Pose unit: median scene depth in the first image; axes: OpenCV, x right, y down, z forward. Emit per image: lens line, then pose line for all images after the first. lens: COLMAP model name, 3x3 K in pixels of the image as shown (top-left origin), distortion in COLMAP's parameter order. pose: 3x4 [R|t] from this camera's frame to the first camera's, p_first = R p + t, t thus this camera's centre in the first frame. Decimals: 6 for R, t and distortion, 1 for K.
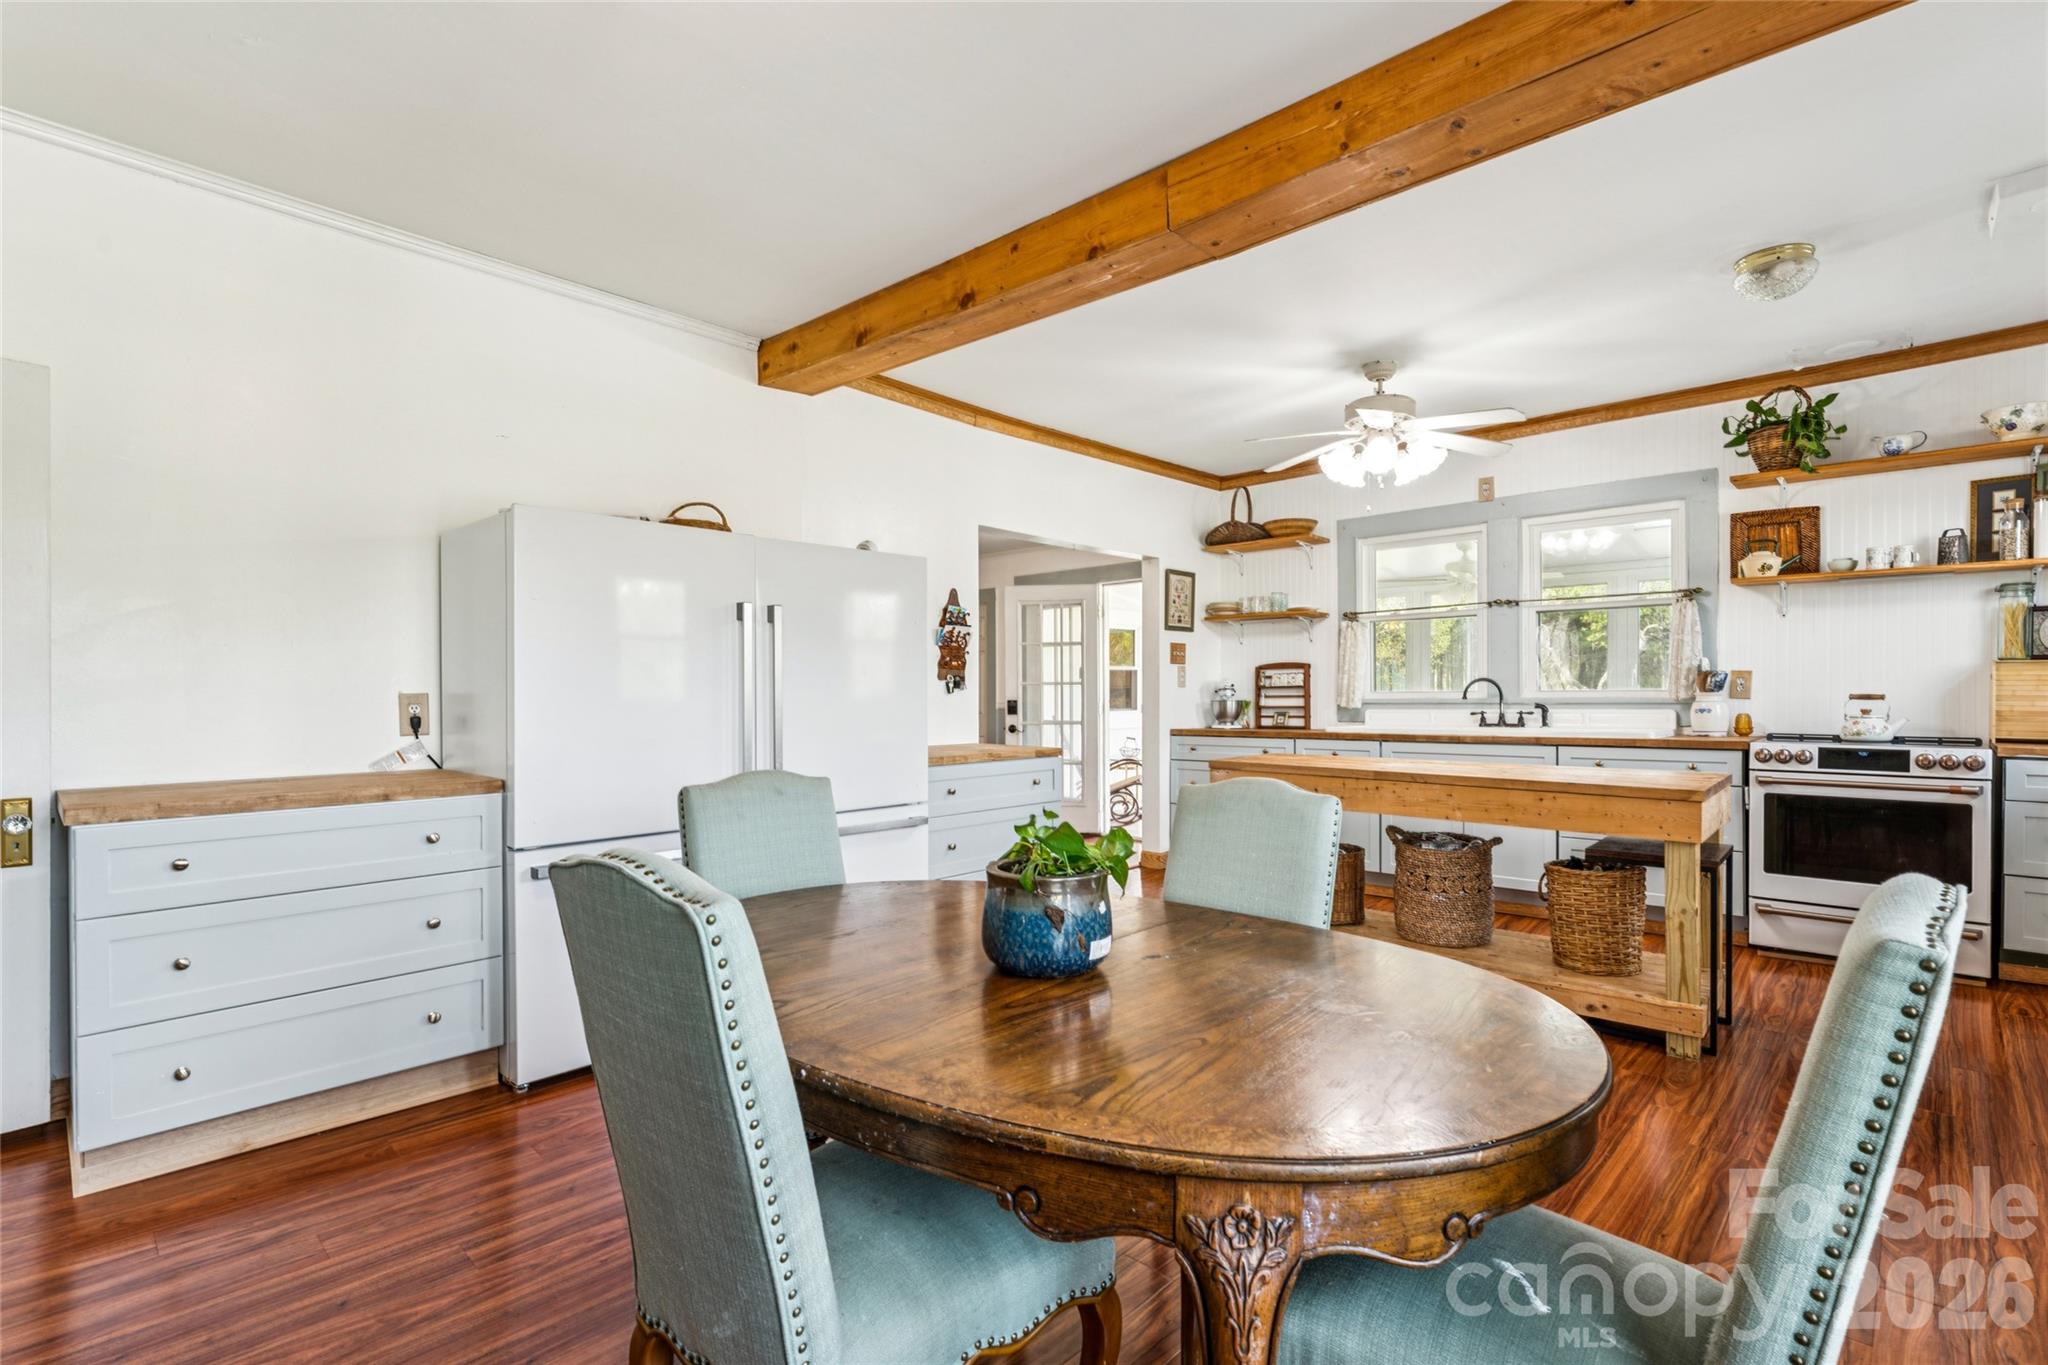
lens RADIAL K [[937.6, 0, 1029.1], [0, 937.6, 691.3], [0, 0, 1]] dist [-0.000501, -0.000111]
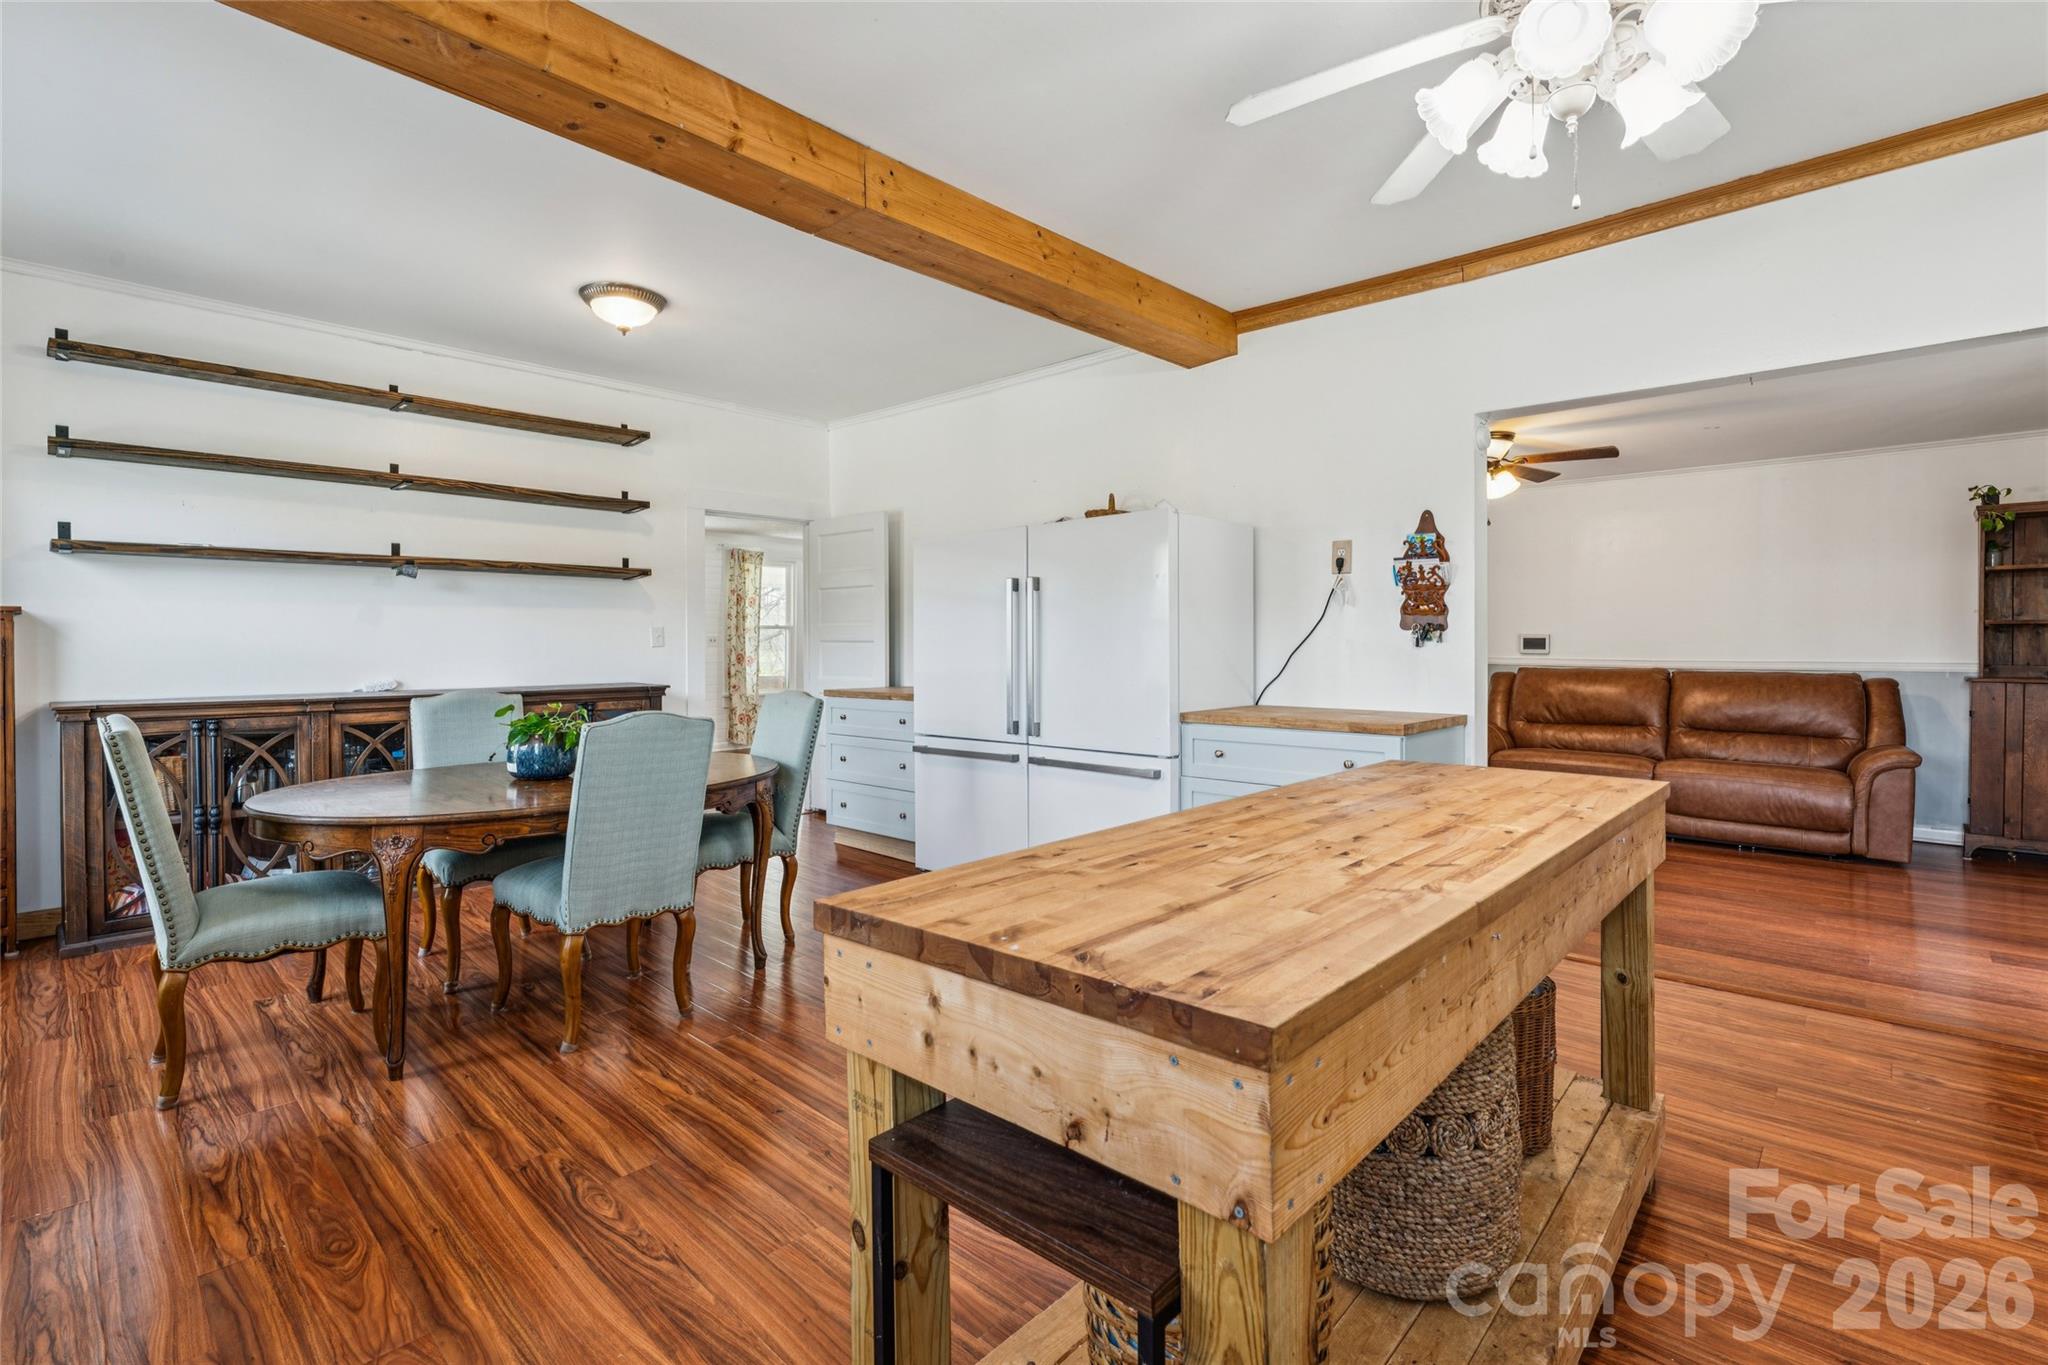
lens RADIAL K [[929.0, 0, 1028.4], [0, 929.0, 652.3], [0, 0, 1]] dist [0.001268, -0.000203]
pose [[0.021764, 0.009235, -0.999720, 0.780950], [0.002369, 0.999954, 0.009288, -0.000598], [0.999760, -0.002570, 0.021741, 0.754535]]
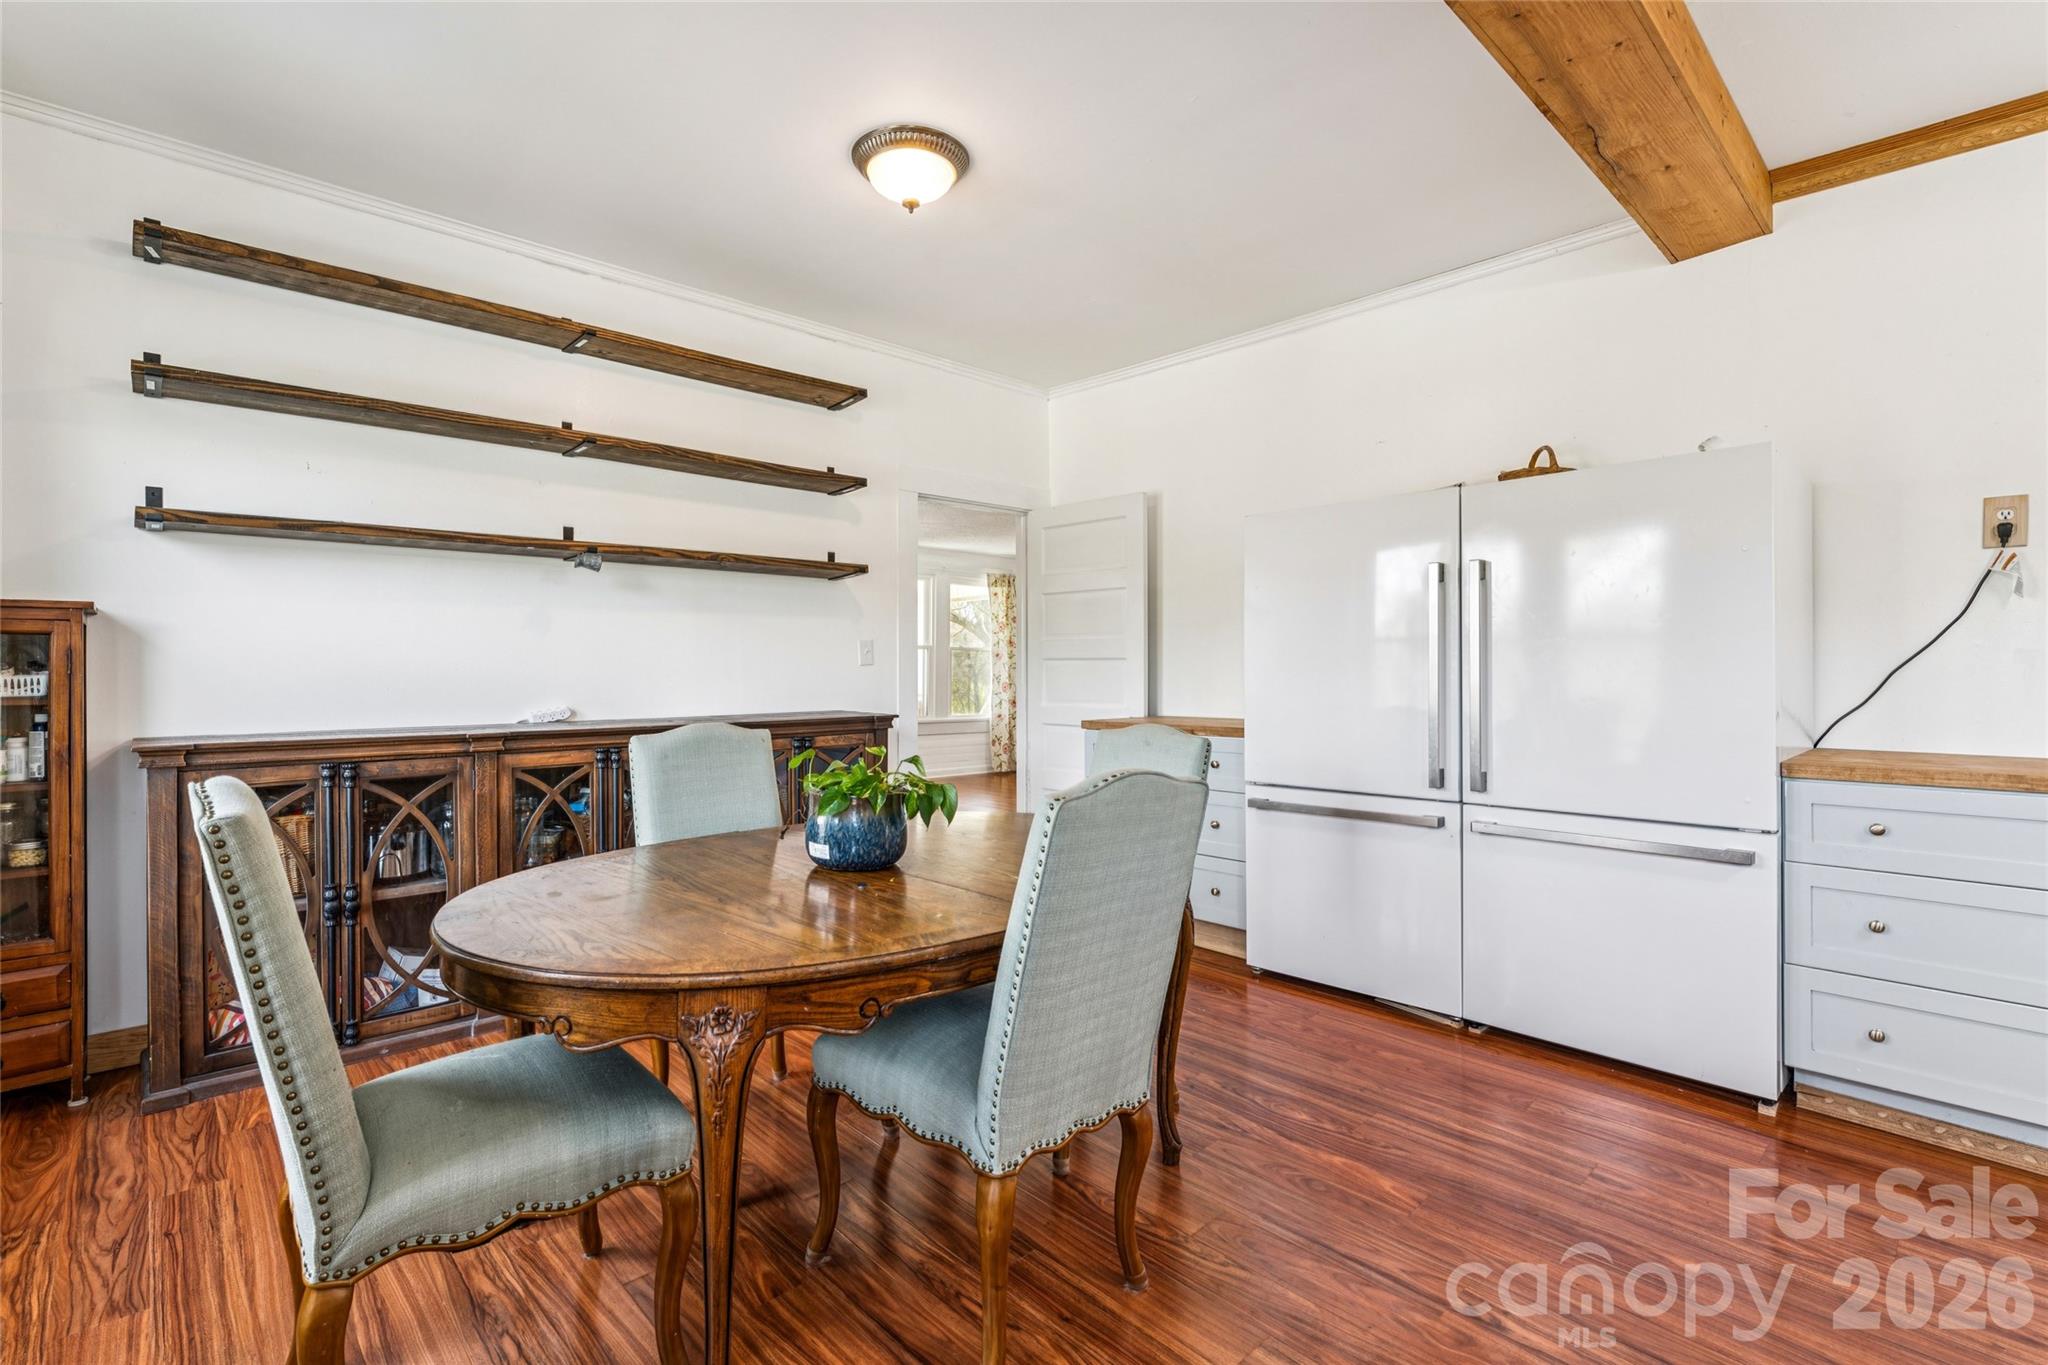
lens RADIAL K [[935.9, 0, 1025.1], [0, 935.9, 672.4], [0, 0, 1]] dist [-0.001575, 0.000257]
pose [[-0.042878, 0.002959, -0.999076, 0.486807], [0.002410, 0.999993, 0.002859, 0.007830], [0.999077, -0.002285, -0.042885, 0.477015]]
